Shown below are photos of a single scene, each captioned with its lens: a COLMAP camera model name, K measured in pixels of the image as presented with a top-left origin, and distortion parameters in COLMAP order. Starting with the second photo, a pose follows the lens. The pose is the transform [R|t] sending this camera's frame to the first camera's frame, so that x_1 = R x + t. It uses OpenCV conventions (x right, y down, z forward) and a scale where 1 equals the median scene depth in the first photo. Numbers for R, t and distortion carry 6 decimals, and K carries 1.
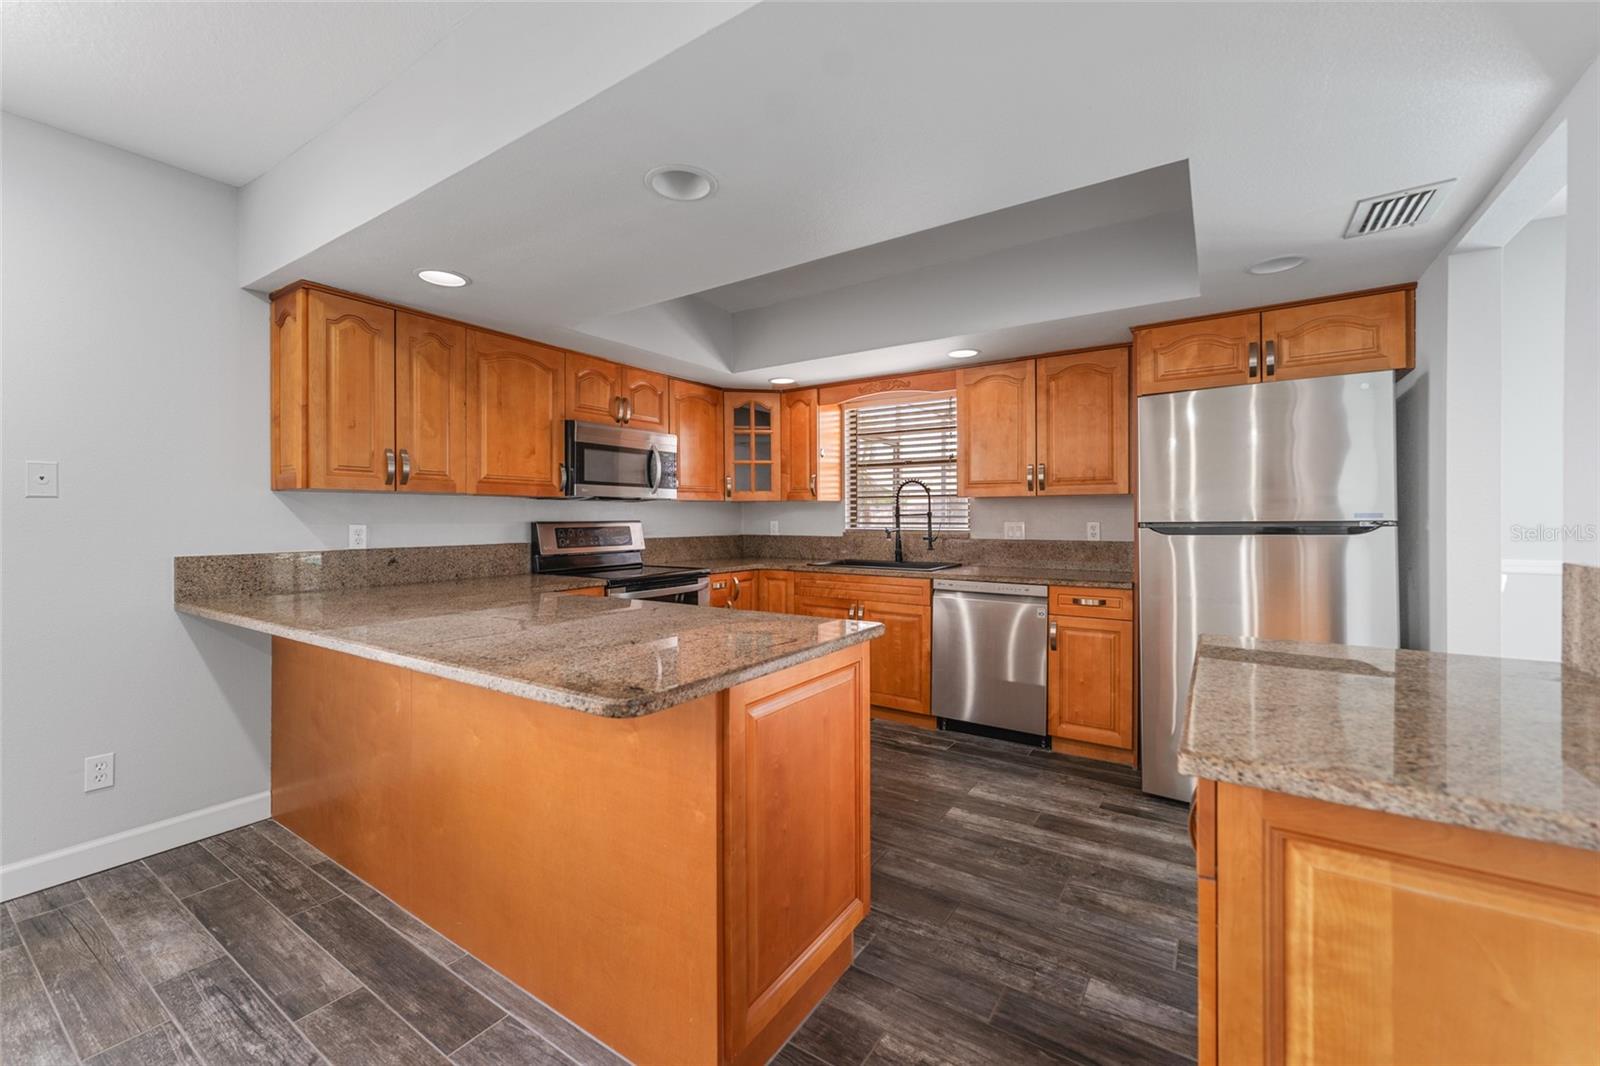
lens RADIAL K [[647.2, 0, 787.5], [0, 647.2, 518.9], [0, 0, 1]] dist [0.000503, 0.000416]
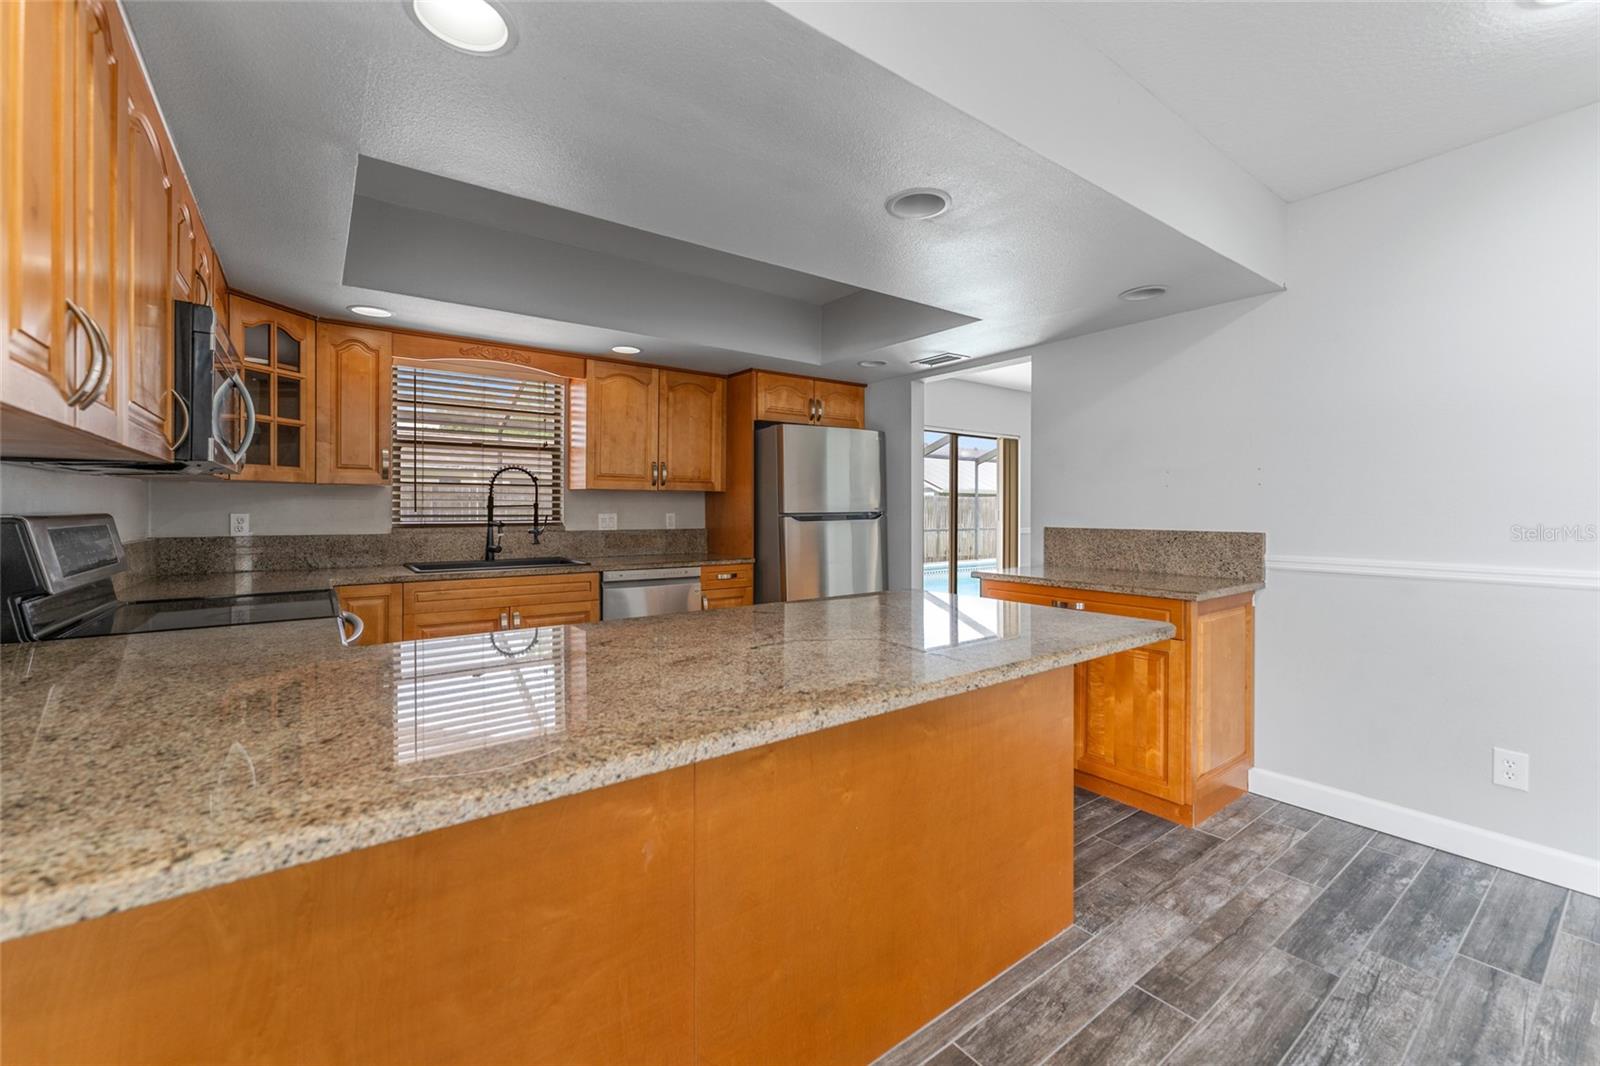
lens RADIAL K [[647.2, 0, 795.8], [0, 647.2, 517.7], [0, 0, 1]] dist [0.000503, 0.000416]
pose [[0.334048, -0.009406, 0.942509, -0.595683], [-0.000719, 0.999947, 0.010234, 0.000588], [-0.942556, -0.004096, 0.334024, 0.391876]]
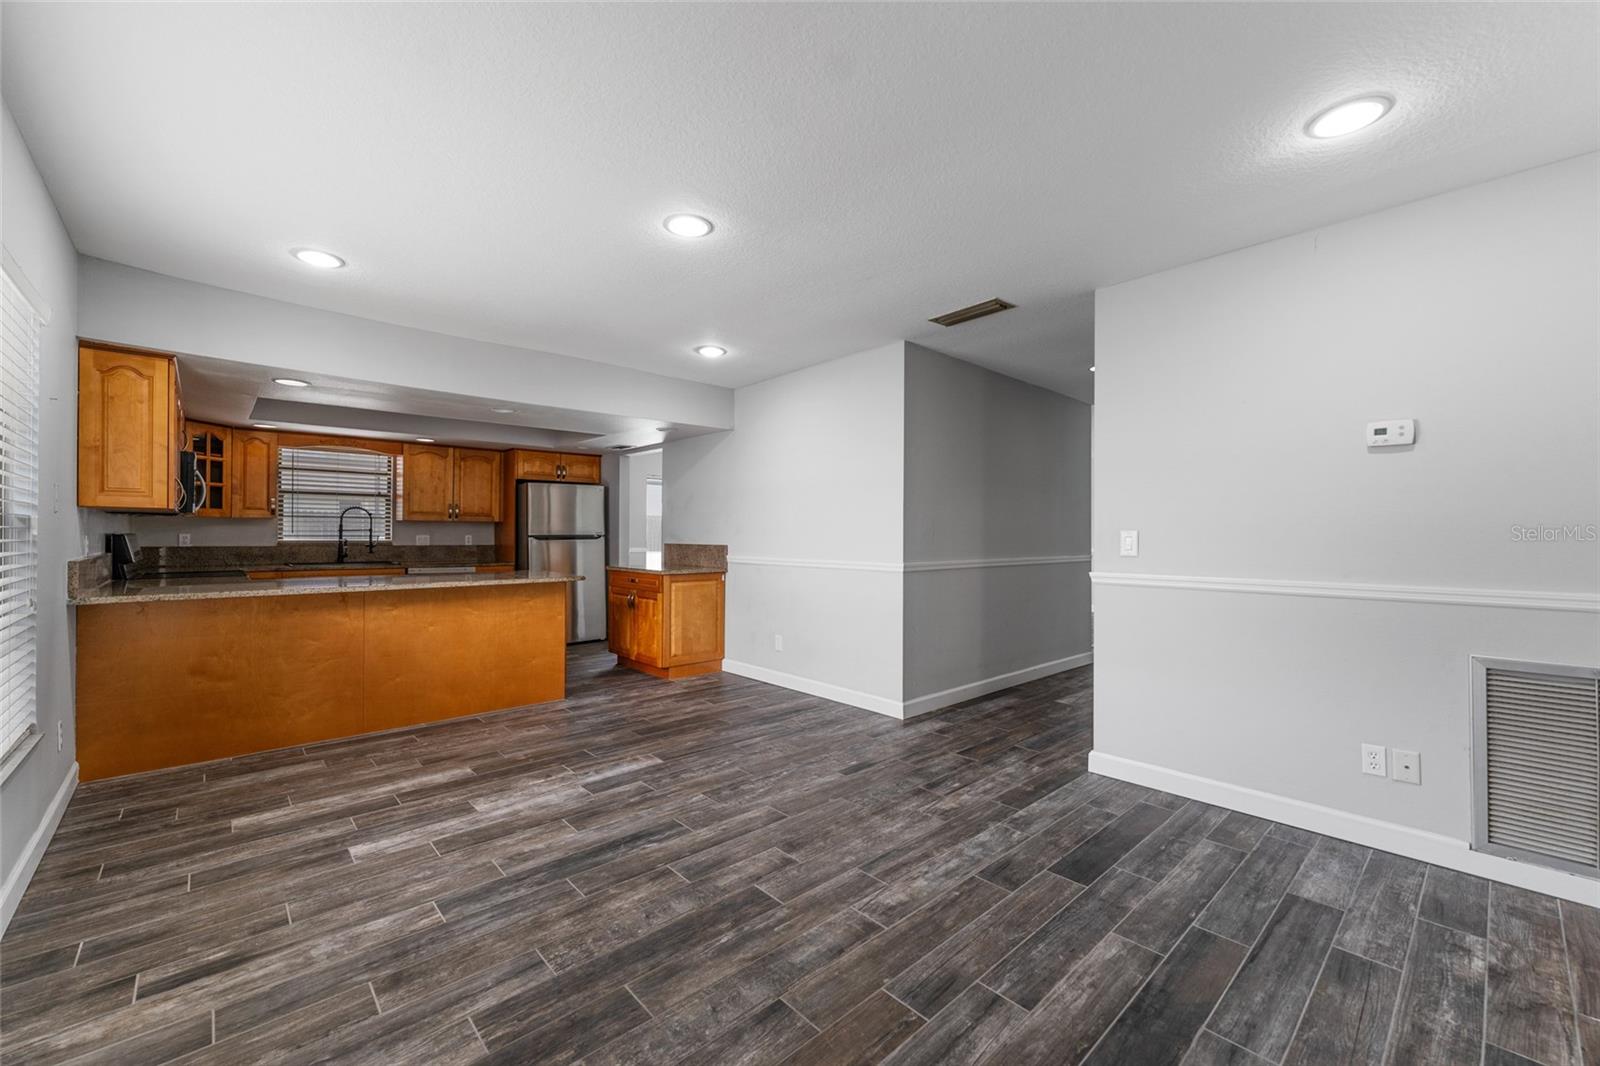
lens RADIAL K [[647.2, 0, 800.1], [0, 647.2, 533.7], [0, 0, 1]] dist [0.000503, 0.000416]
pose [[0.231421, 0.003121, 0.972849, -1.188911], [-0.005259, 0.999984, -0.001957, -0.000475], [-0.972839, -0.004663, 0.231434, -0.402844]]
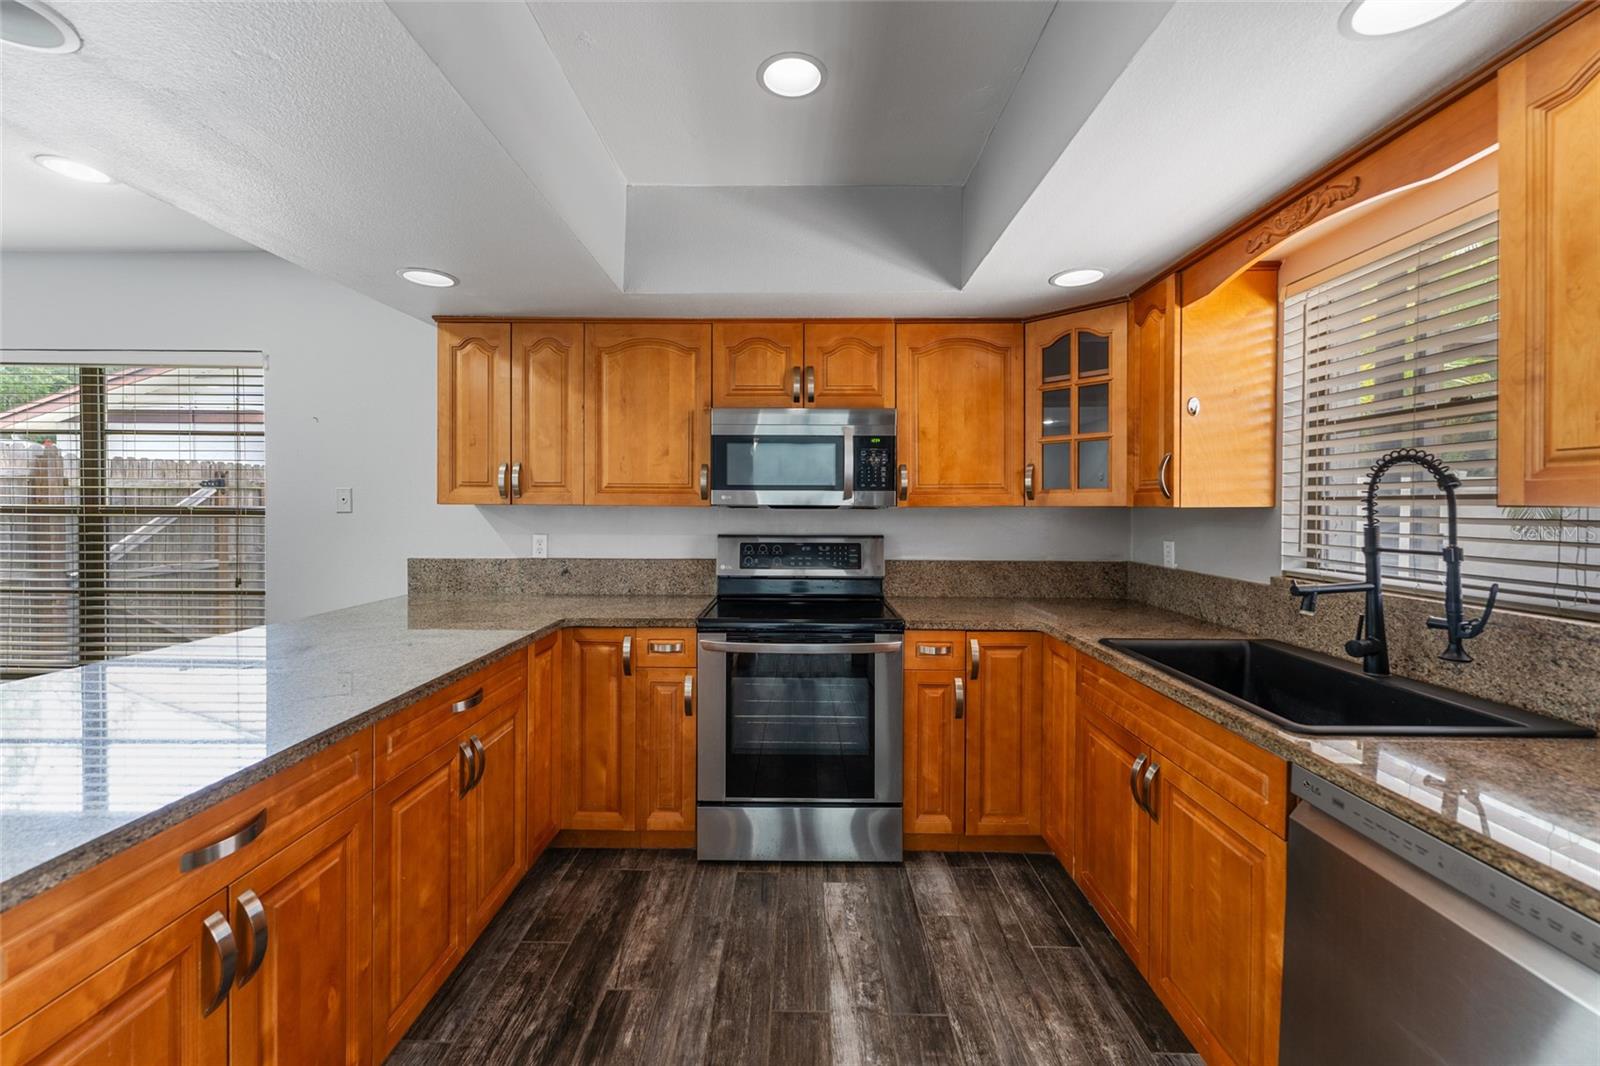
lens RADIAL K [[647.2, 0, 791.5], [0, 647.2, 508.7], [0, 0, 1]] dist [0.000503, 0.000416]
pose [[0.549430, 0.006360, -0.835515, 0.351820], [-0.008219, 0.999964, 0.002207, -0.031146], [0.835499, 0.005655, 0.549463, 0.608920]]
